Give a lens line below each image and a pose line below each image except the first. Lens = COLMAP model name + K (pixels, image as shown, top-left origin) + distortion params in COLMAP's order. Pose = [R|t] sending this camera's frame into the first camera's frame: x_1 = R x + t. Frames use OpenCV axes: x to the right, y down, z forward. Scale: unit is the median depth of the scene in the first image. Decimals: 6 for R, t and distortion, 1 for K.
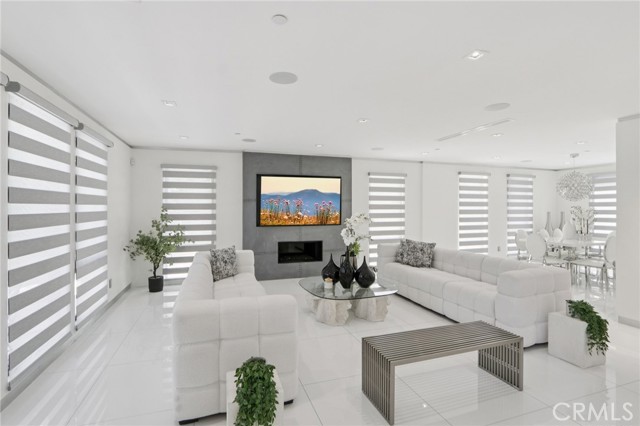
lens RADIAL K [[302.6, 0, 309.3], [0, 302.6, 205.9], [0, 0, 1]] dist [-0.018008, 0.003002]
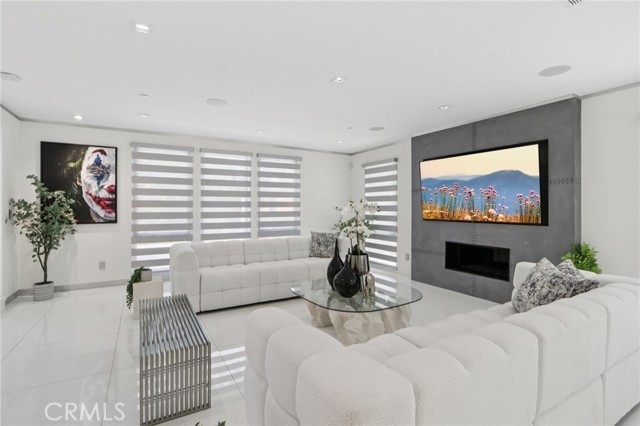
lens RADIAL K [[302.6, 0, 318.5], [0, 302.6, 207.2], [0, 0, 1]] dist [-0.018008, 0.003002]
pose [[0.220126, 0.002151, -0.975469, 0.590251], [-0.003107, 0.999994, 0.001504, 0.030322], [0.975466, 0.002700, 0.220132, 0.503568]]
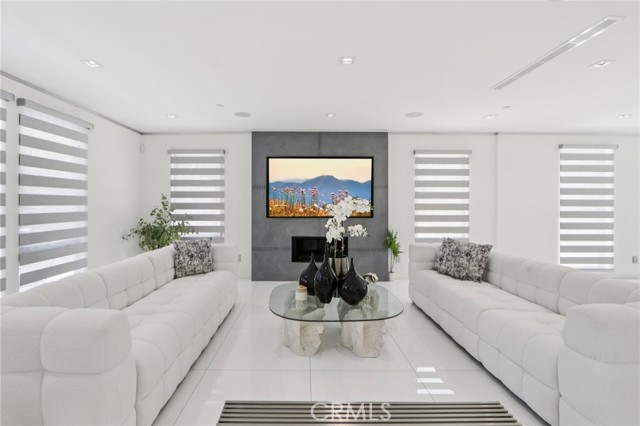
lens RADIAL K [[302.6, 0, 312.1], [0, 302.6, 203.9], [0, 0, 1]] dist [-0.018008, 0.003002]
pose [[0.951421, 0.000324, -0.307893, 0.209516], [-0.000484, 1.000000, -0.000443, 0.028671], [0.307893, 0.000570, 0.951421, 0.215609]]
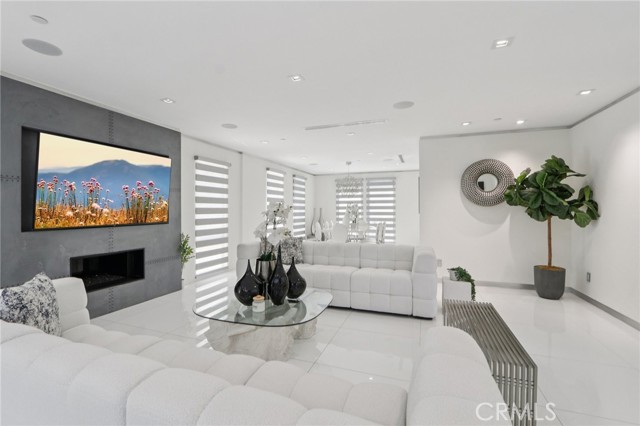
lens RADIAL K [[302.6, 0, 309.4], [0, 302.6, 208.2], [0, 0, 1]] dist [-0.018008, 0.003002]
pose [[0.628212, 0.001836, 0.778040, -0.254505], [-0.003482, 0.999994, 0.000452, 0.026824], [-0.778035, -0.002993, 0.628214, 0.315229]]
